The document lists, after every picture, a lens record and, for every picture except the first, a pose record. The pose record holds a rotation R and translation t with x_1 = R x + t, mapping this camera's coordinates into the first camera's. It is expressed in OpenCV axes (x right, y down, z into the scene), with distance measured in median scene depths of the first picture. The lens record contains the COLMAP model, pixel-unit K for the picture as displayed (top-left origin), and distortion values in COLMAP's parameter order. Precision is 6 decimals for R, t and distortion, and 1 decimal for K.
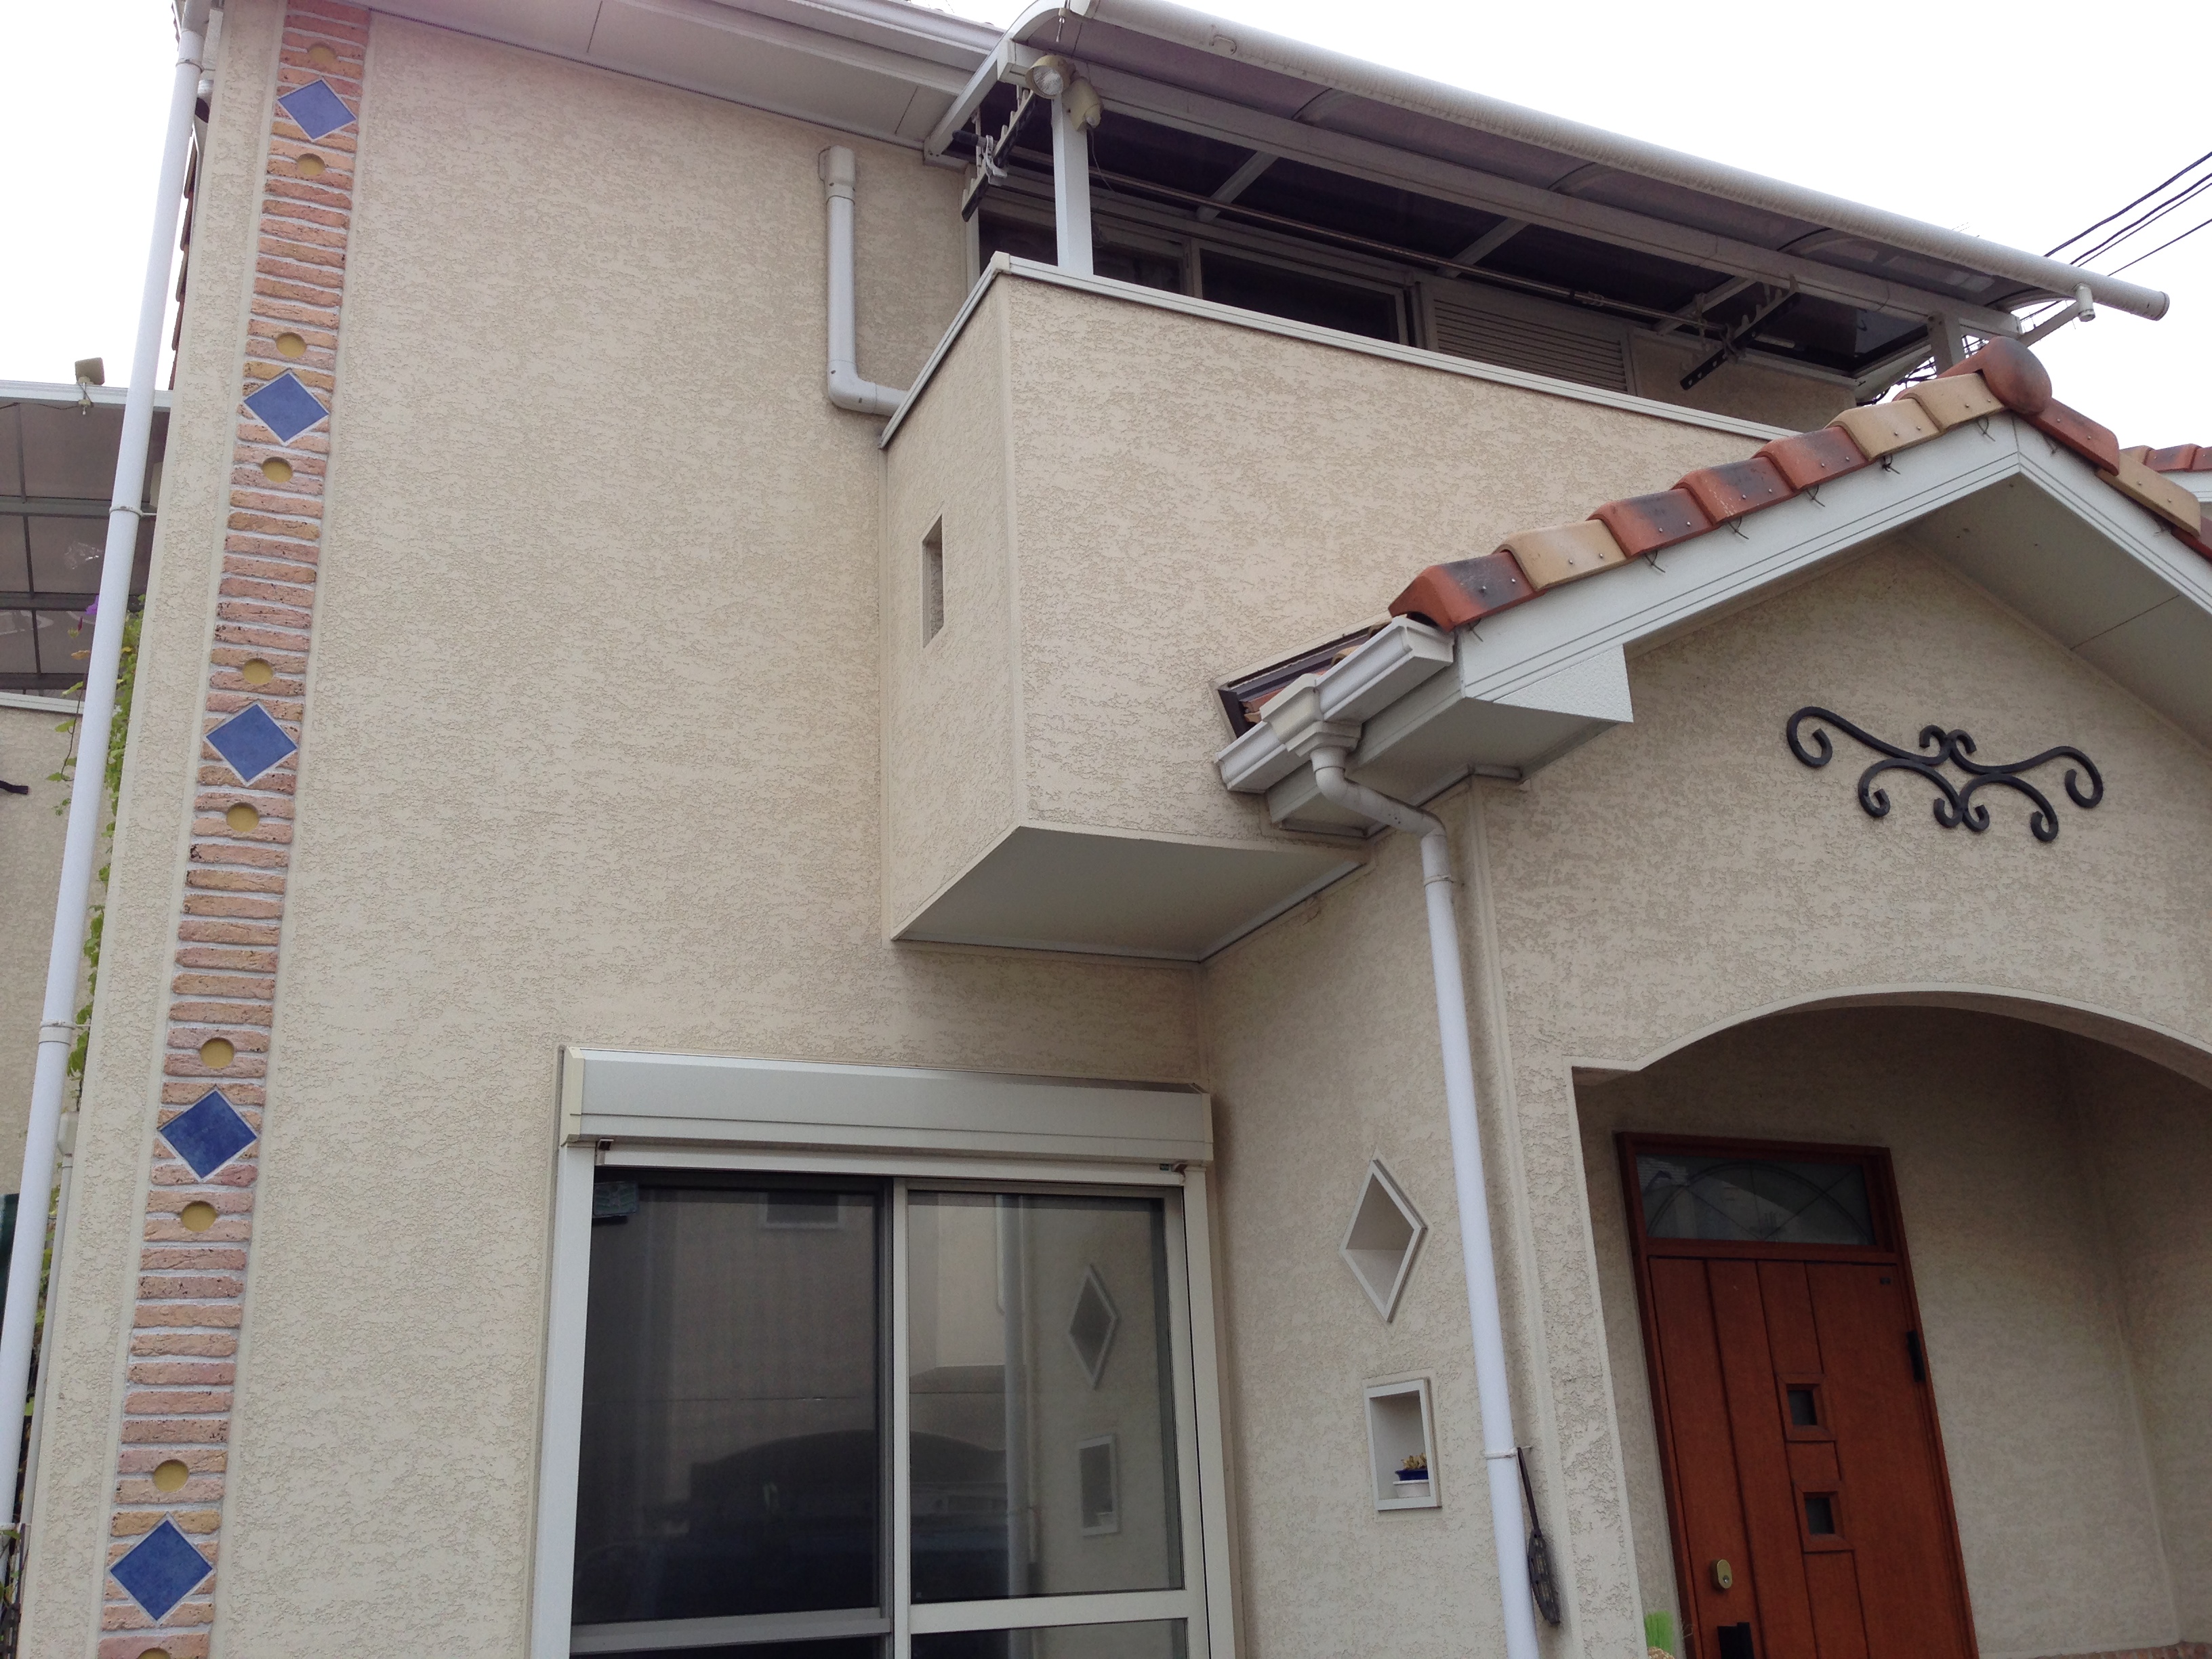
lens RADIAL K [[2011.9, 0, 1107.1], [0, 2011.9, 817.5], [0, 0, 1]] dist [0.137175, -0.228616]
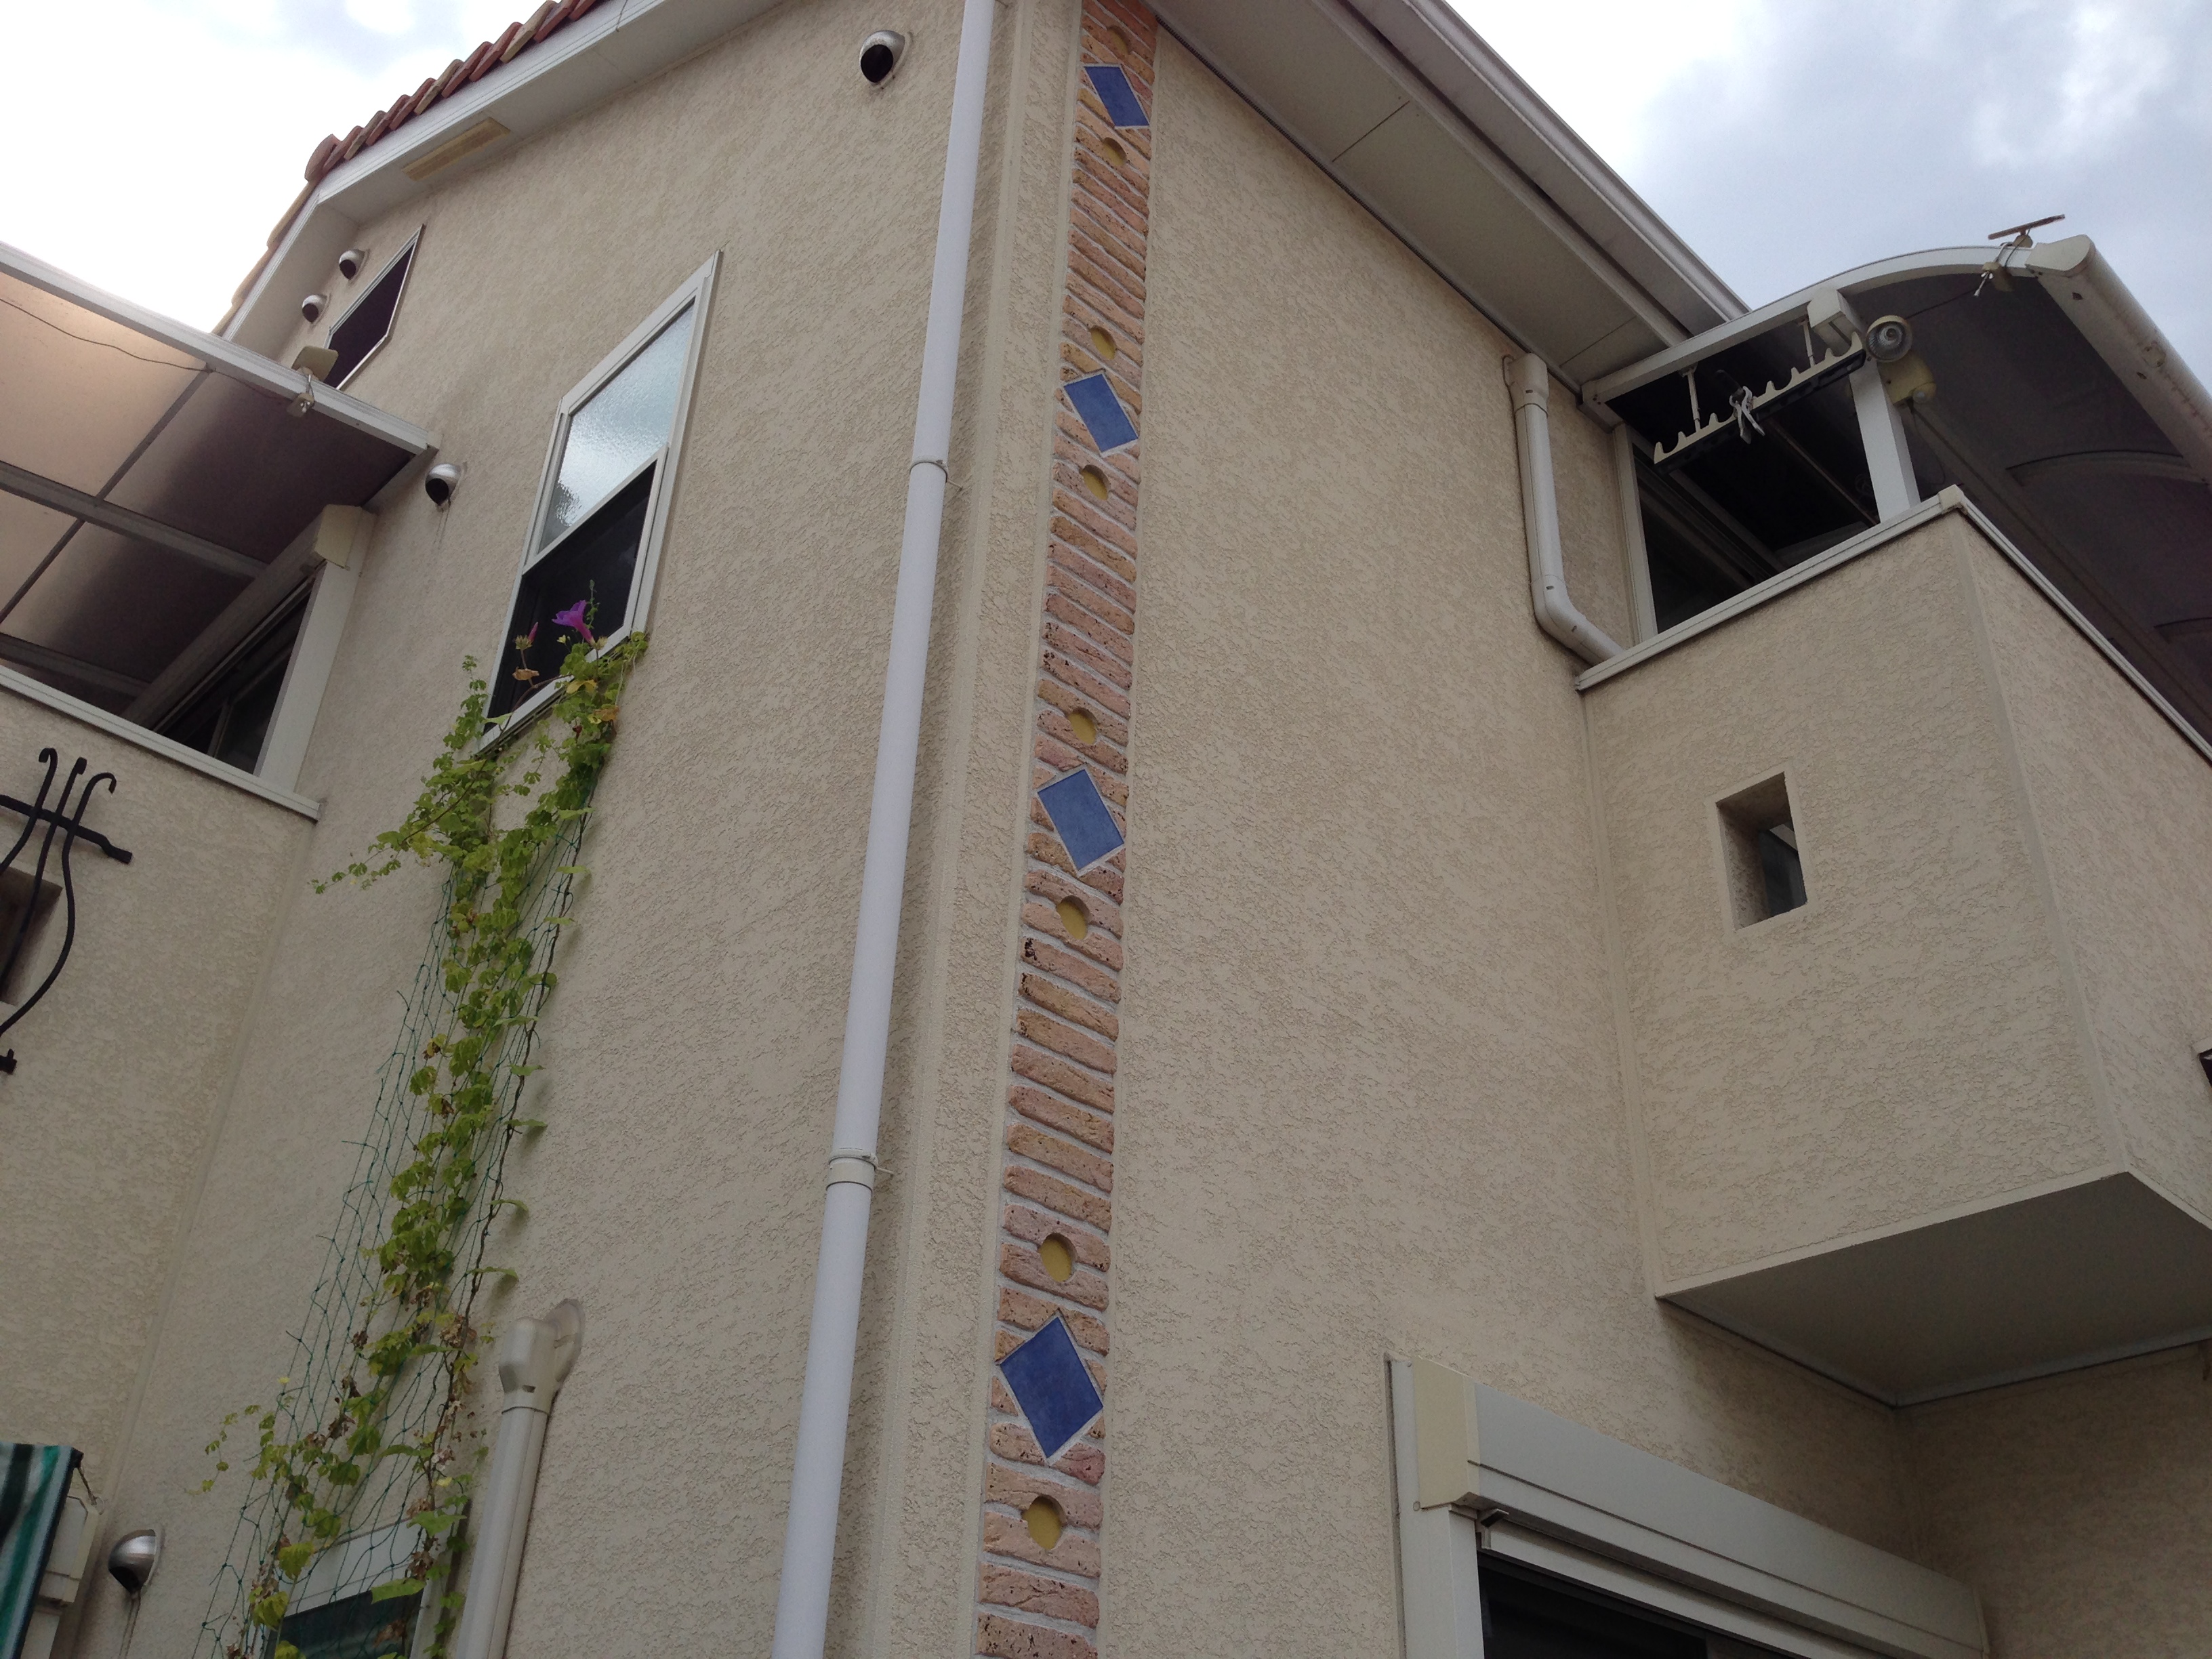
lens RADIAL K [[2021.2, 0, 1106.0], [0, 2021.2, 829.5], [0, 0, 1]] dist [0.111552, -0.188532]
pose [[0.937099, 0.248695, 0.244940, -0.568666], [-0.185996, 0.949548, -0.252516, 0.135605], [-0.295382, 0.191075, 0.936077, 0.355443]]
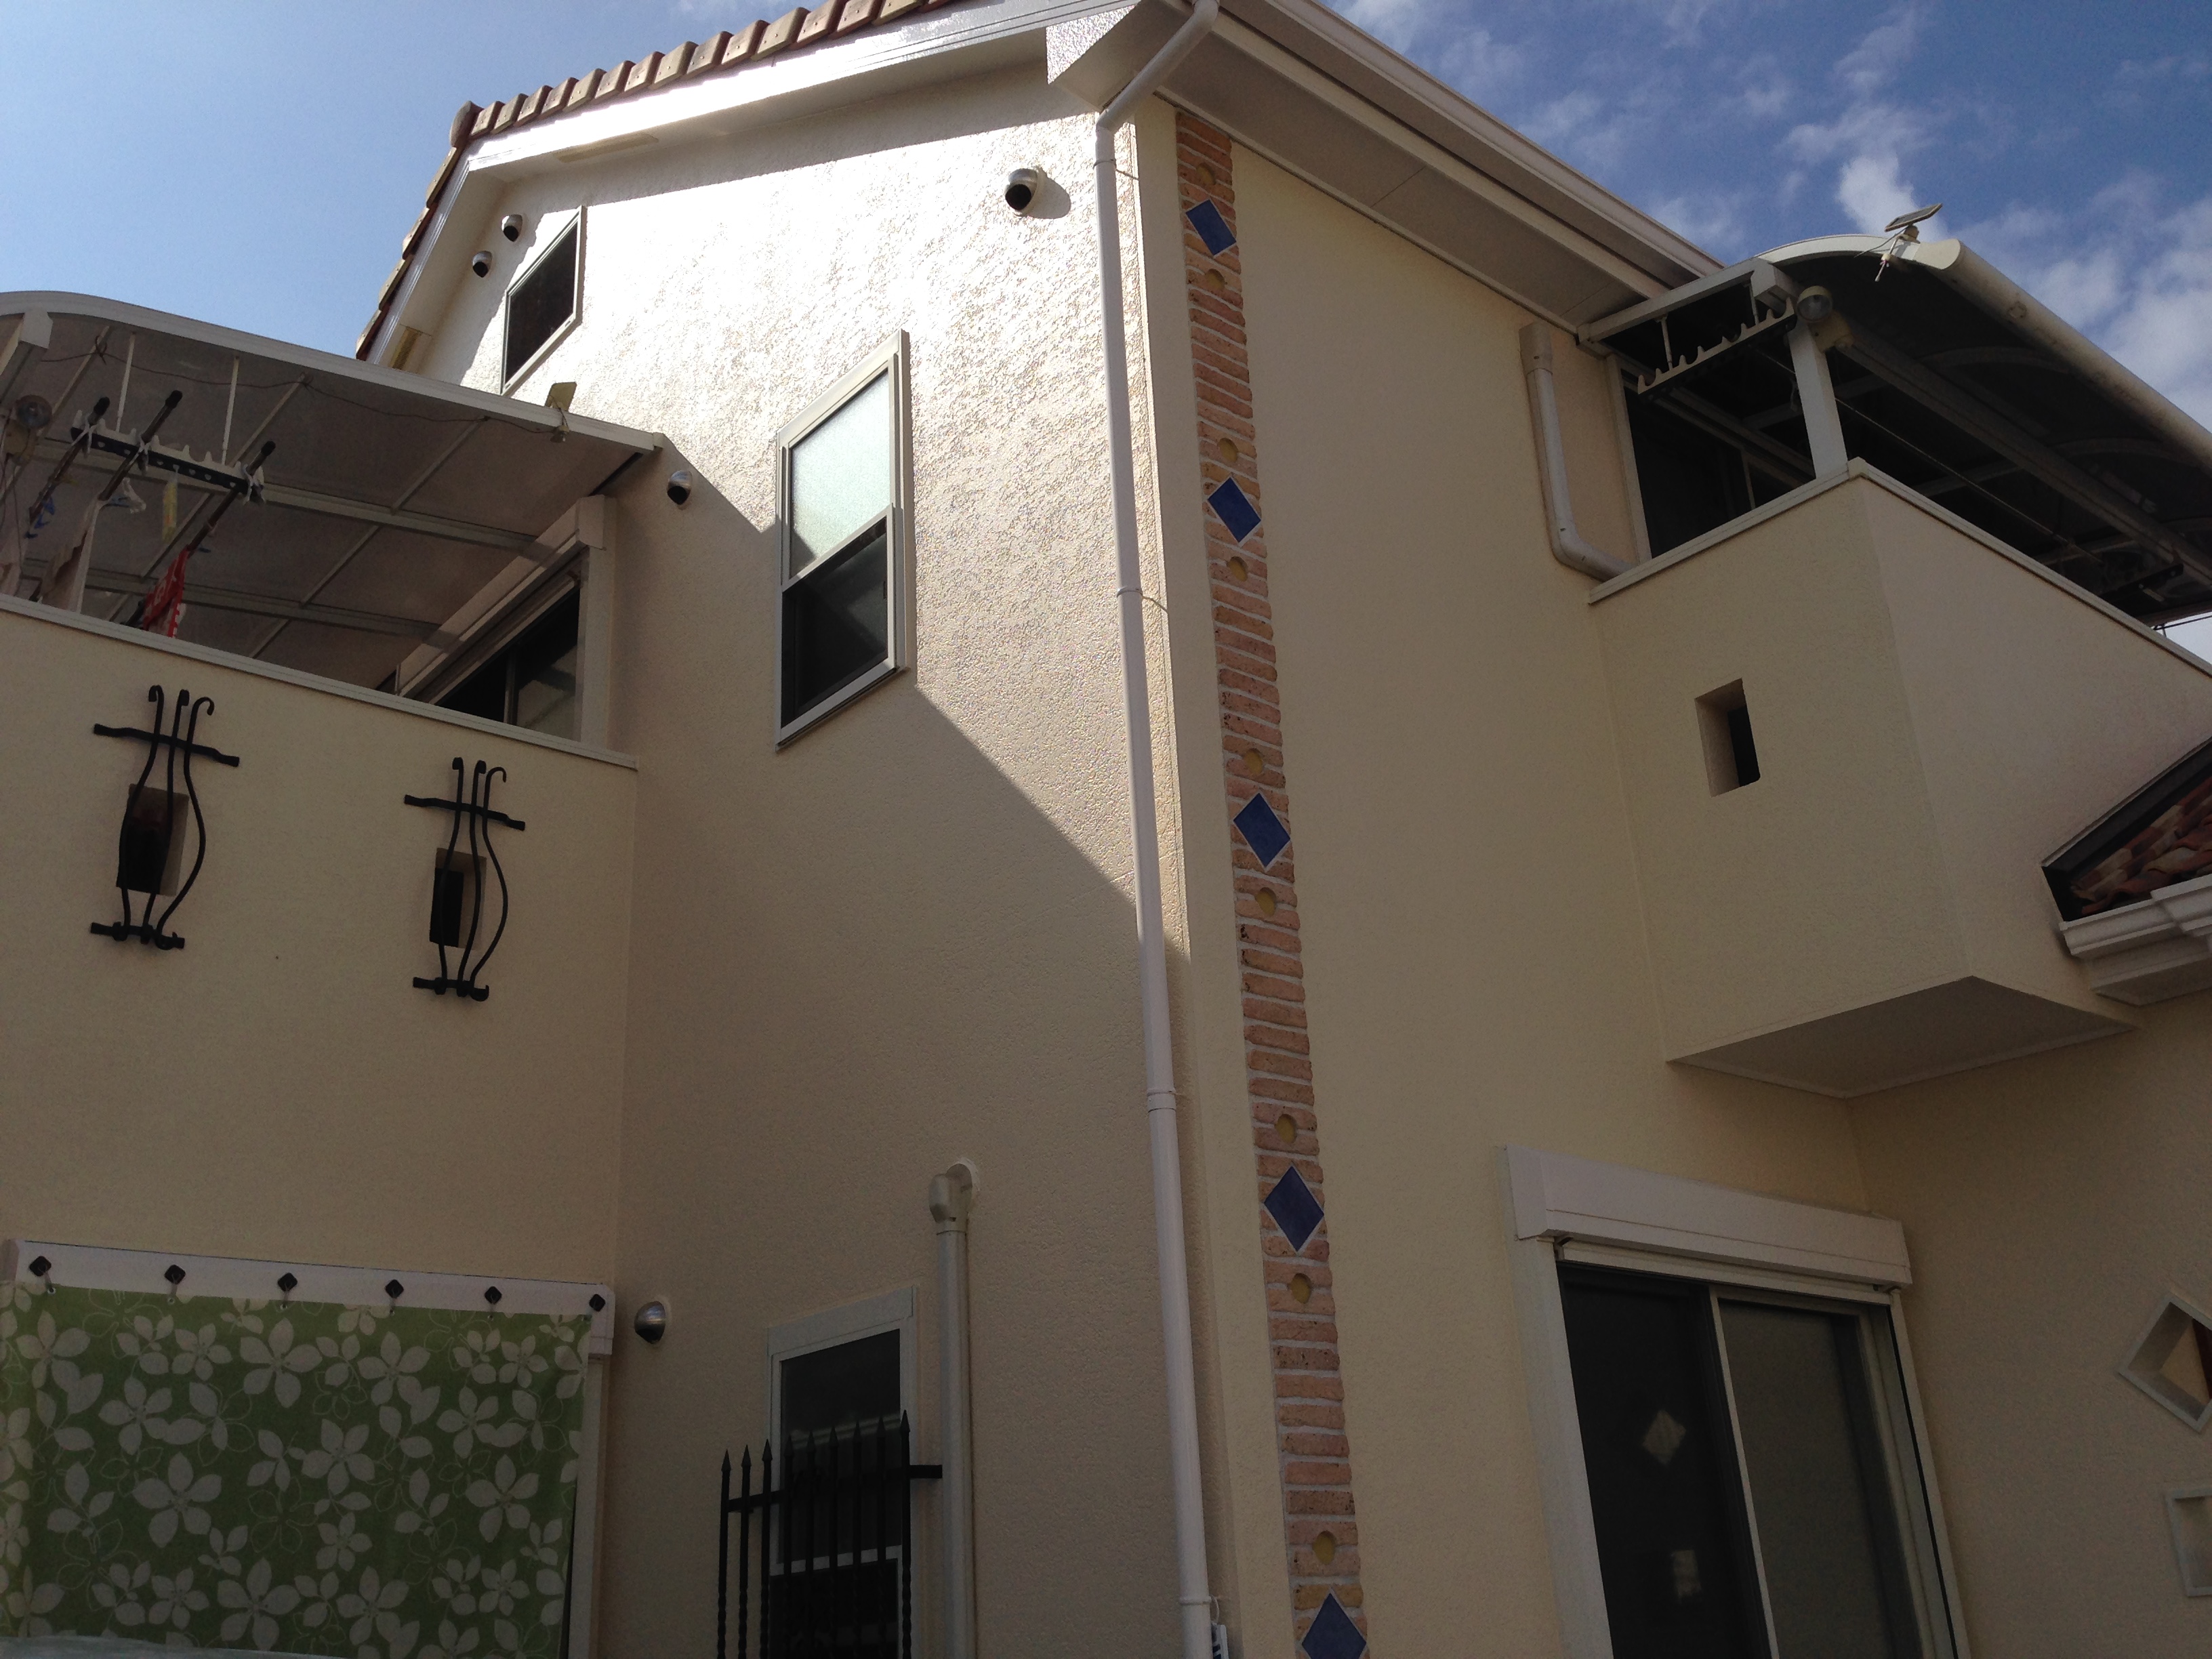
lens RADIAL K [[1989.6, 0, 1081.9], [0, 1989.6, 832.8], [0, 0, 1]] dist [0.063877, 0.003762]
pose [[0.963530, 0.099006, 0.248613, -0.747019], [-0.085942, 0.994313, -0.062887, 0.036122], [-0.253425, 0.039227, 0.966559, 0.046270]]
